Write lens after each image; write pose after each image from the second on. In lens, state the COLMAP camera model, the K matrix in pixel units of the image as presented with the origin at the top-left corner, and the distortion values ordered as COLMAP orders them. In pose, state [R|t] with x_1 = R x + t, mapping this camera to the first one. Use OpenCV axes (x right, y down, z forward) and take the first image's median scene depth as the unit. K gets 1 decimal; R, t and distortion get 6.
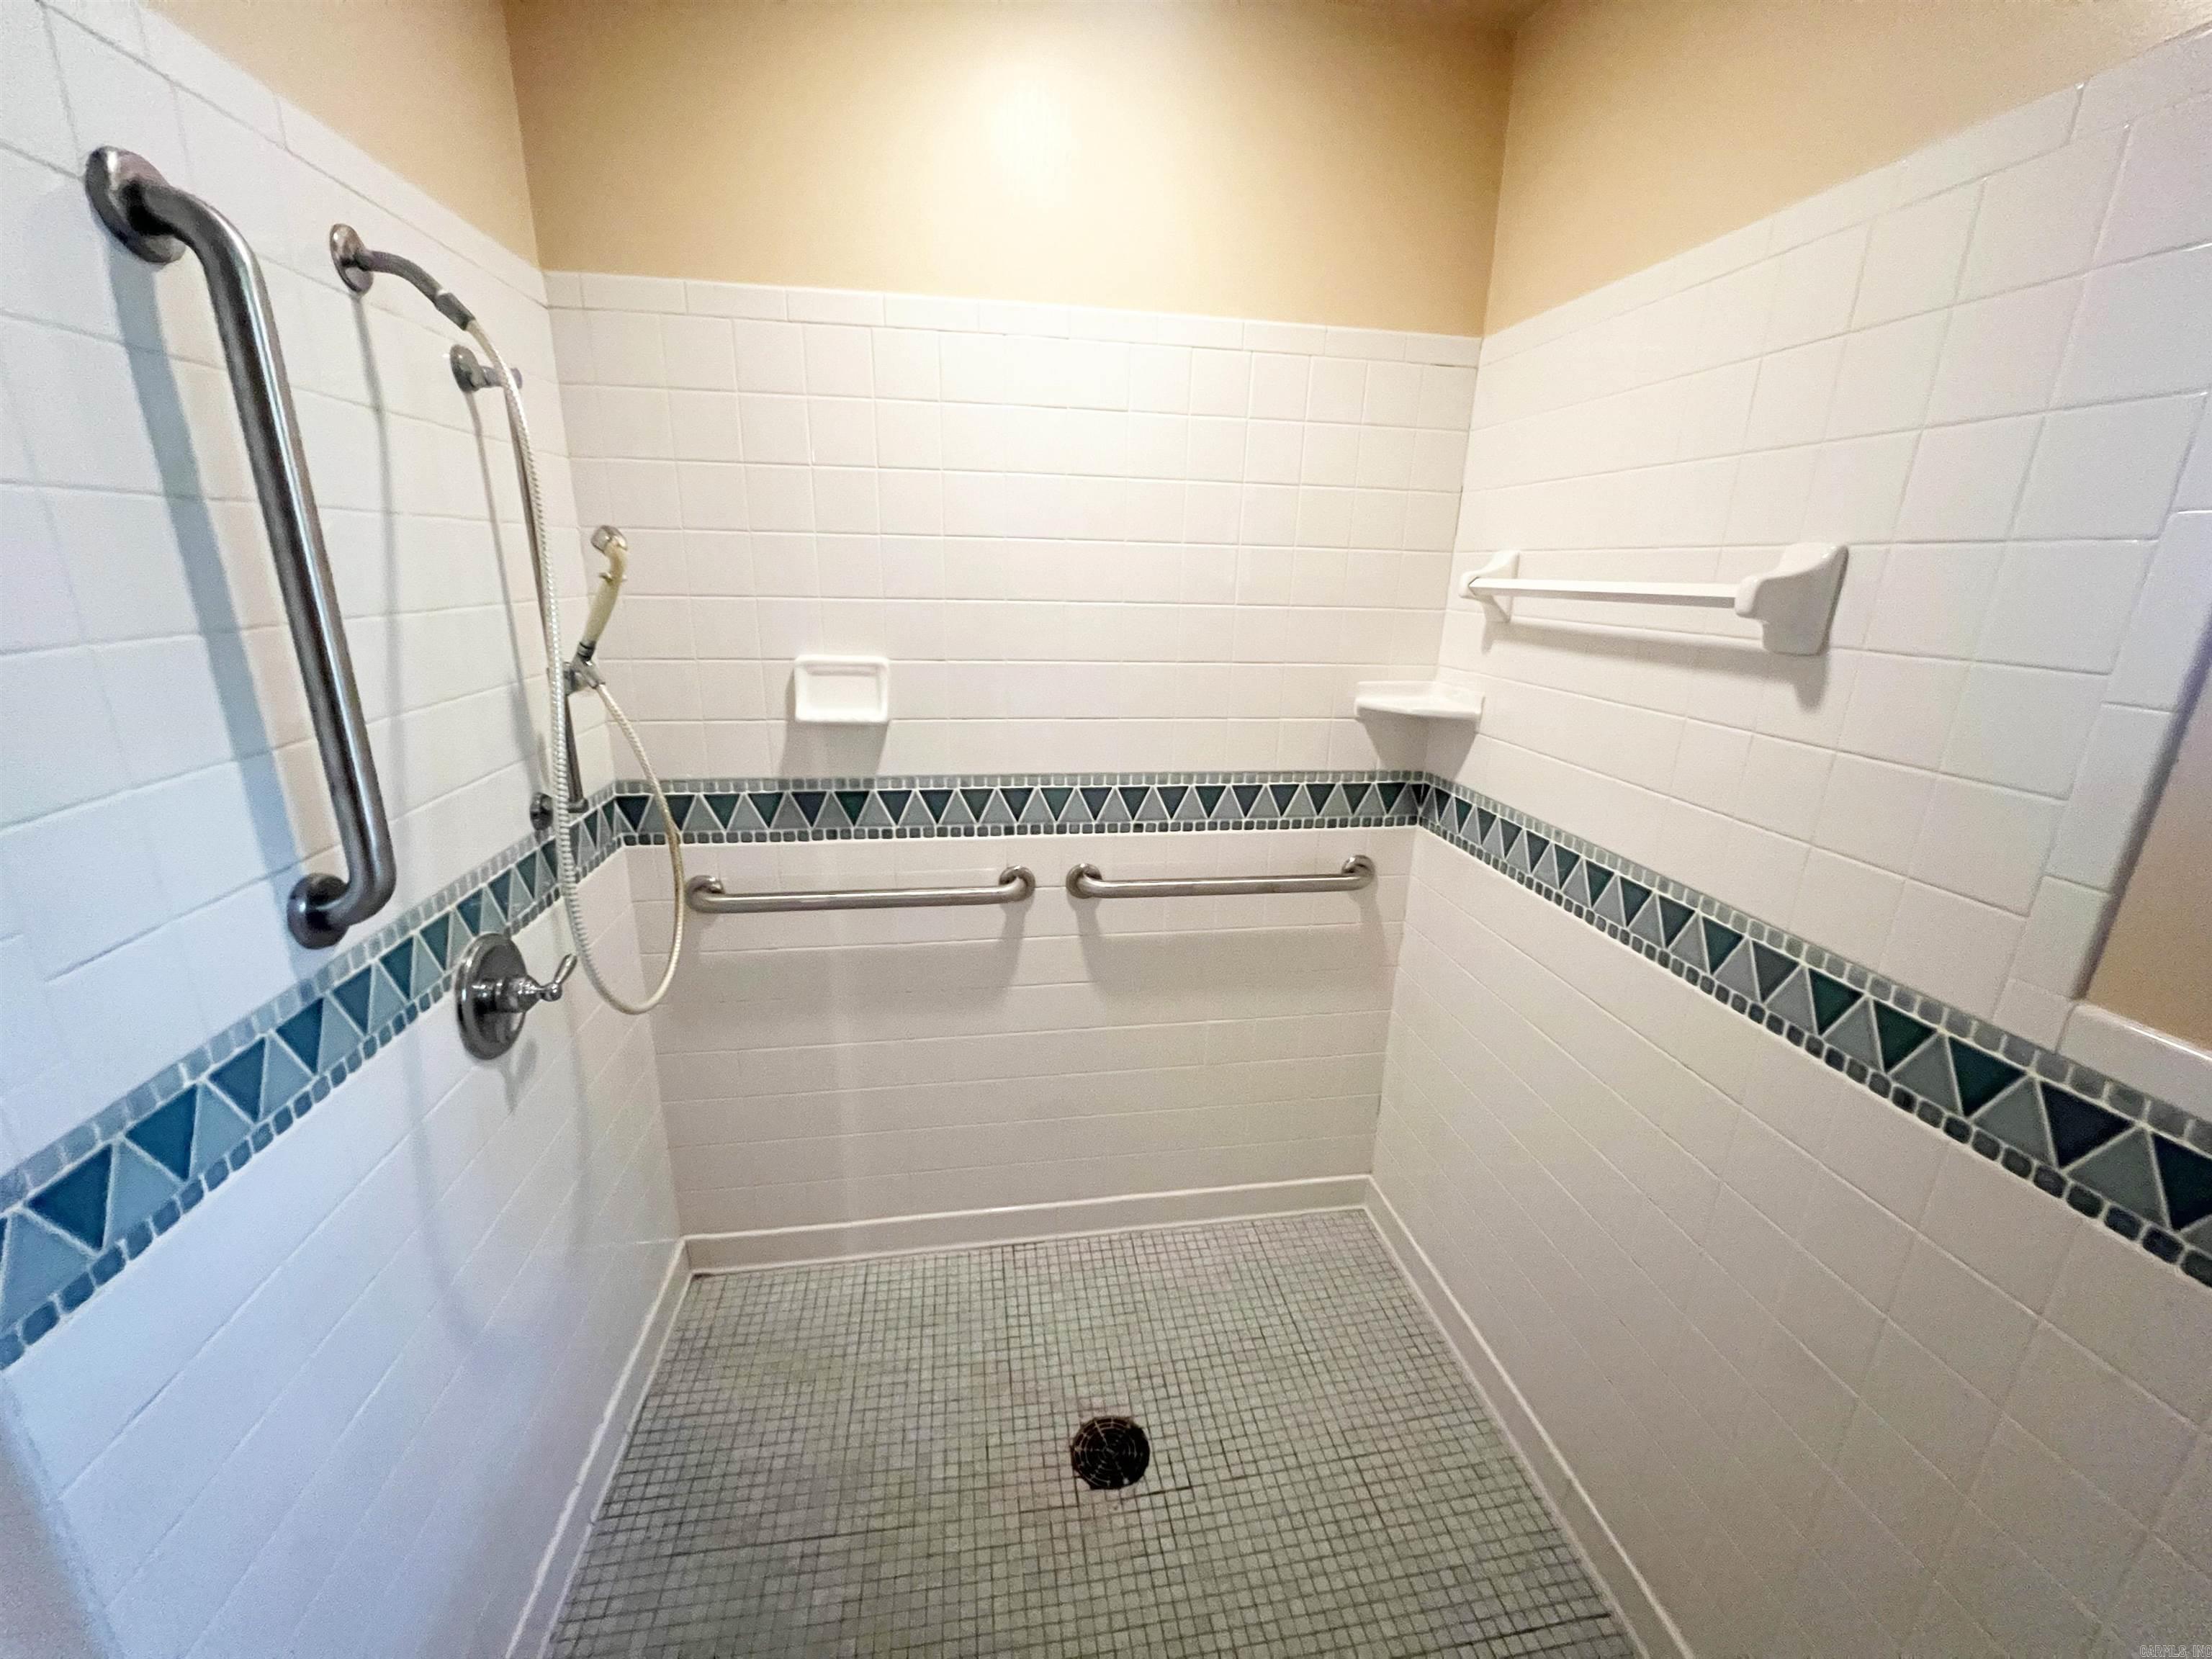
lens RADIAL K [[889.7, 0, 1109.4], [0, 889.7, 827.6], [0, 0, 1]] dist [-0.001903, 0.000557]
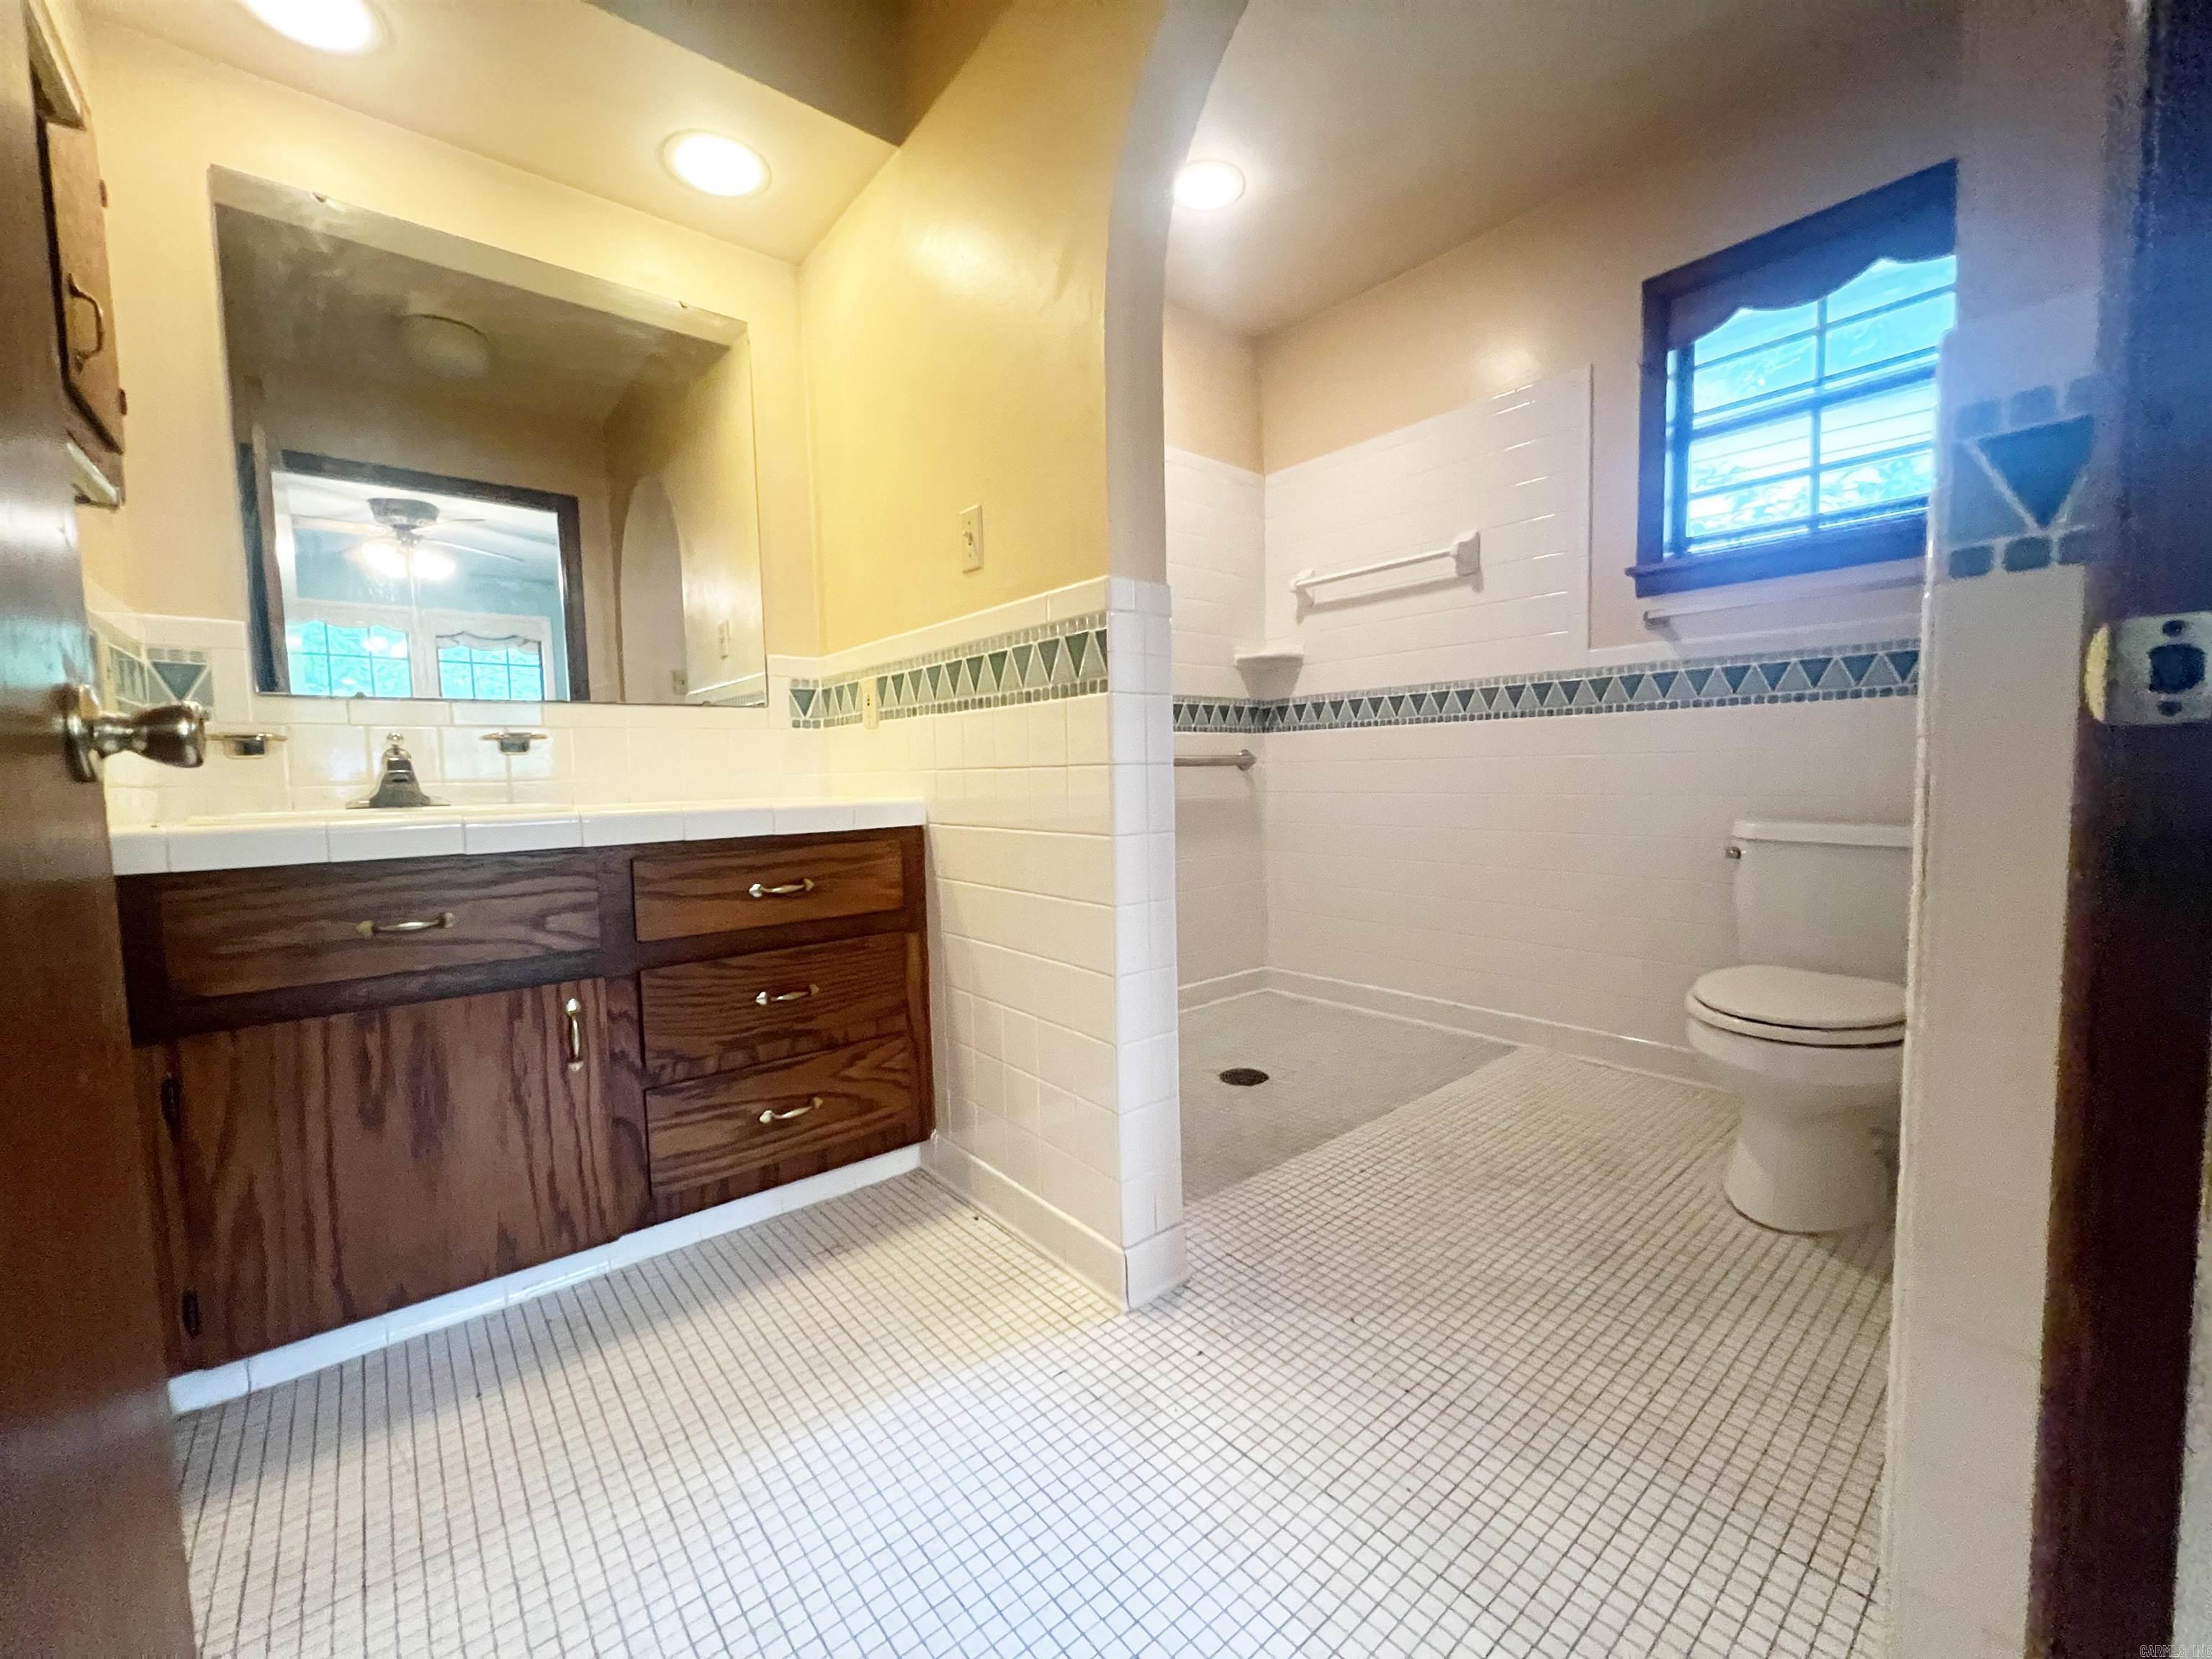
lens RADIAL K [[886.8, 0, 1108.1], [0, 886.8, 830.2], [0, 0, 1]] dist [-0.002009, 0.000392]
pose [[0.859230, -0.075901, 0.505927, -1.007702], [0.183490, 0.968857, -0.166276, 0.513736], [-0.477550, 0.235702, 0.846398, -0.345779]]
